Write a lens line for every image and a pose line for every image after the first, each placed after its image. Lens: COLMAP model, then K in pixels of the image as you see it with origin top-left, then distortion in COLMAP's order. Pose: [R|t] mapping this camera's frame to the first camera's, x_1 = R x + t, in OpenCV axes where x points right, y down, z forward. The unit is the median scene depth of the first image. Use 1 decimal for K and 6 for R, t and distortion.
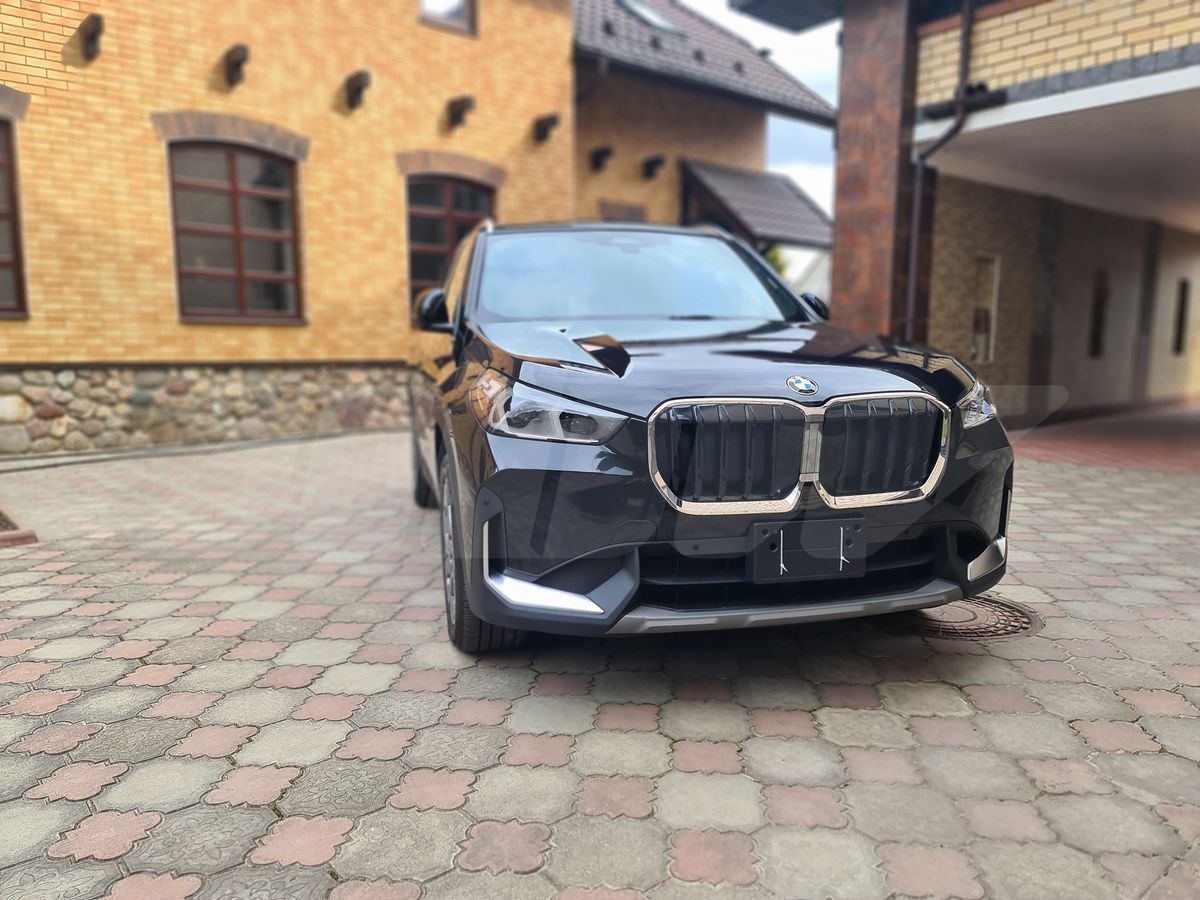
lens RADIAL K [[876.5, 0, 614.9], [0, 876.5, 448.5], [0, 0, 1]] dist [0.096700, -0.091000]
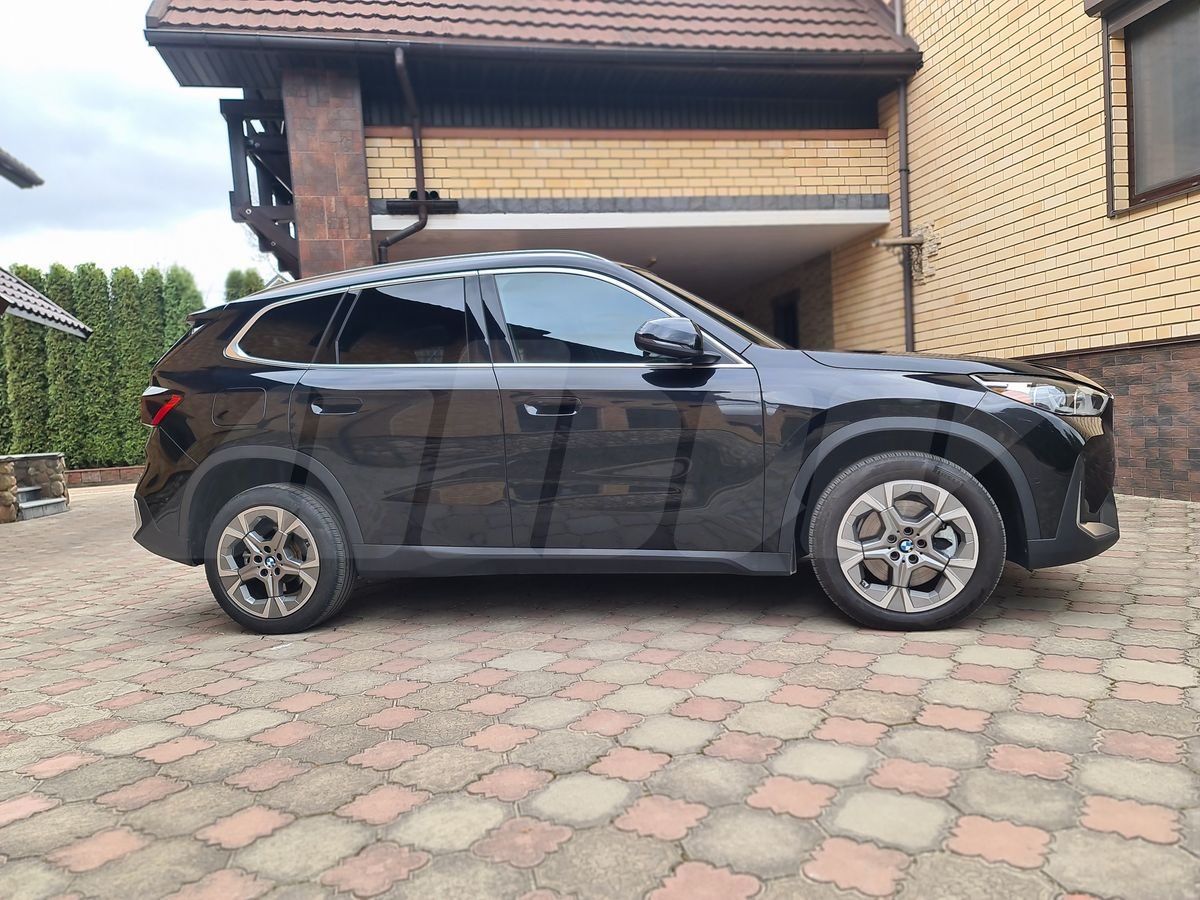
lens RADIAL K [[876.5, 0, 614.9], [0, 876.5, 448.5], [0, 0, 1]] dist [0.096700, -0.091000]
pose [[0.471376, -0.063530, 0.879641, -1.131841], [0.166024, 0.985962, -0.017759, -0.039107], [-0.866164, 0.154412, 0.475306, 0.657413]]
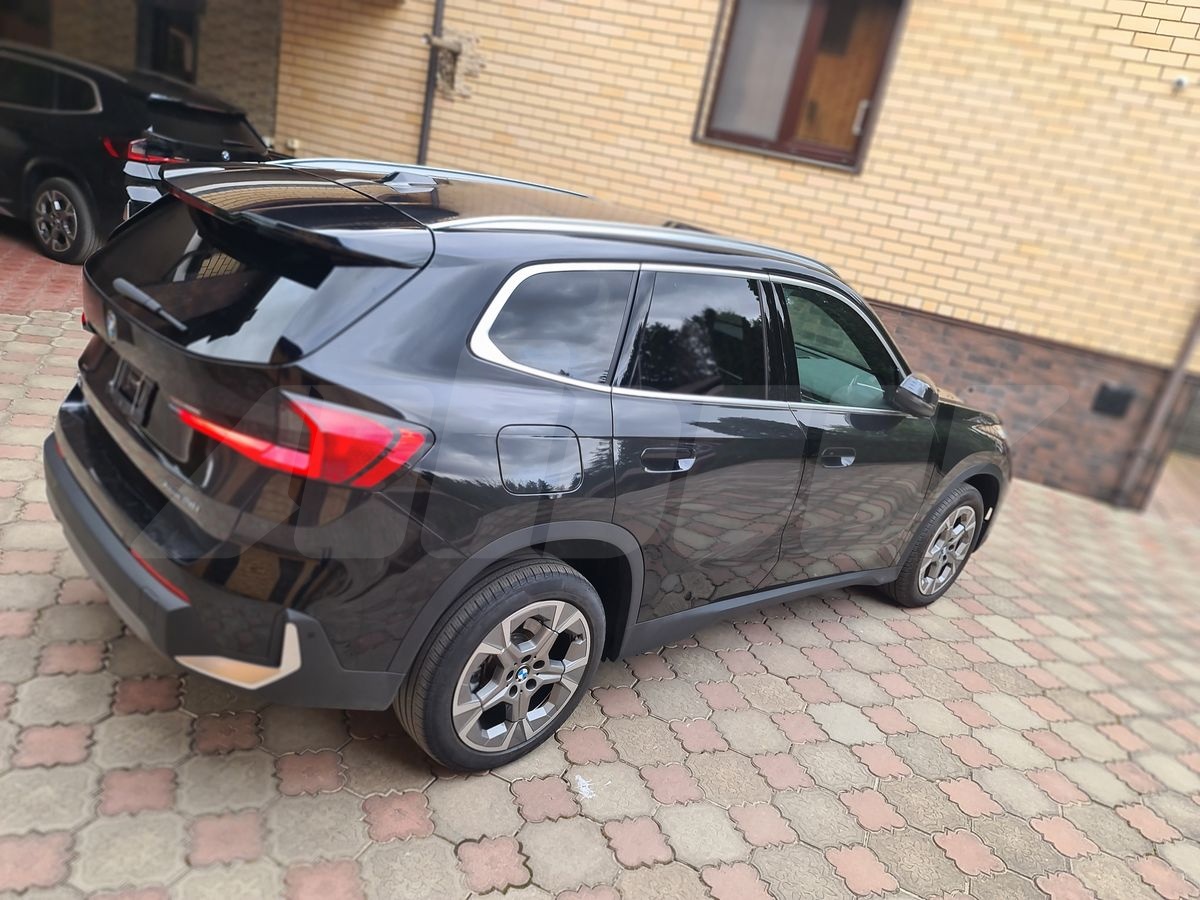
lens RADIAL K [[874.8, 0, 615.1], [0, 874.8, 467.2], [0, 0, 1]] dist [0.111715, -0.110660]
pose [[-0.450647, -0.373743, 0.810699, -0.934424], [-0.098769, 0.923440, 0.370815, -0.437951], [-0.887221, 0.087035, -0.453060, 1.846879]]
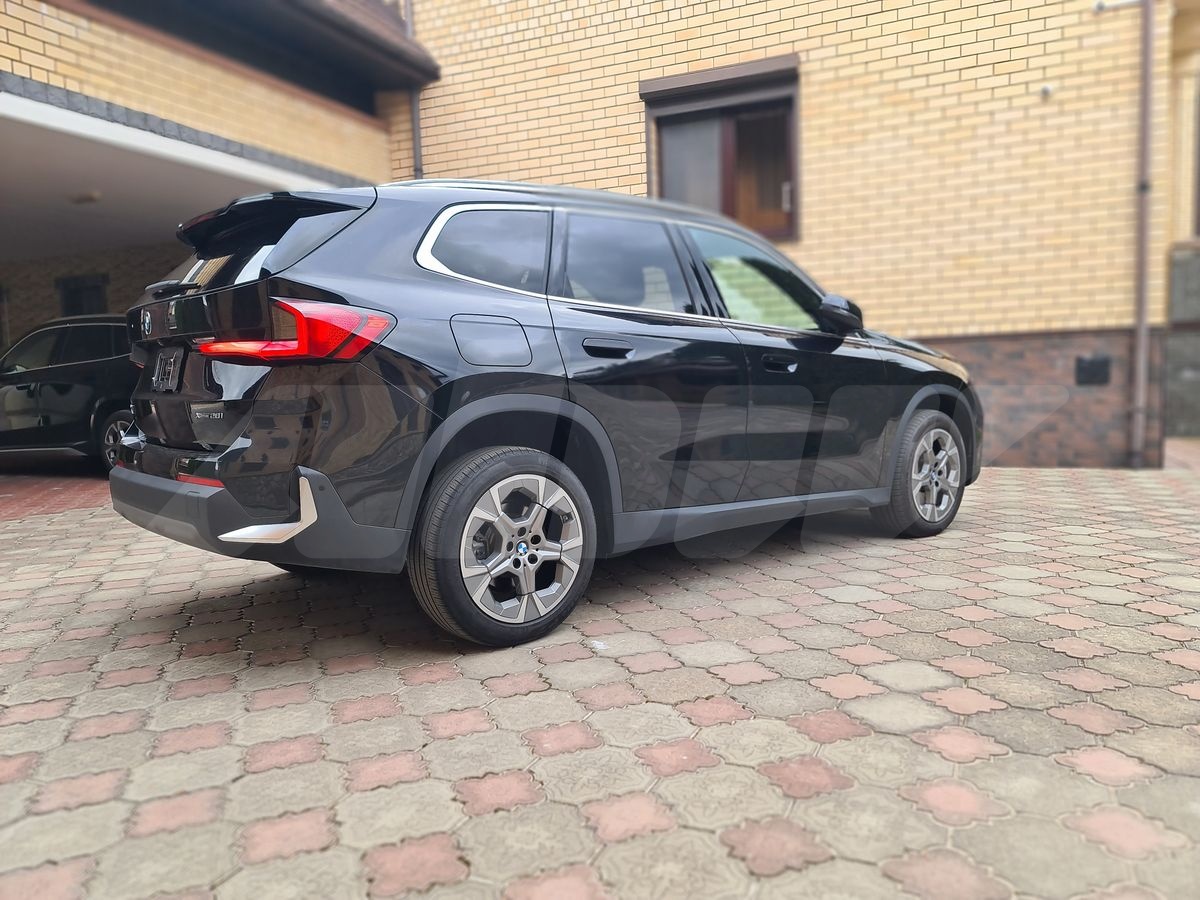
lens RADIAL K [[876.5, 0, 614.9], [0, 876.5, 448.5], [0, 0, 1]] dist [0.096700, -0.091000]
pose [[-0.441569, -0.055278, 0.895523, -1.149493], [0.135242, 0.982596, 0.127338, -0.180081], [-0.886976, 0.177341, -0.426408, 1.857263]]
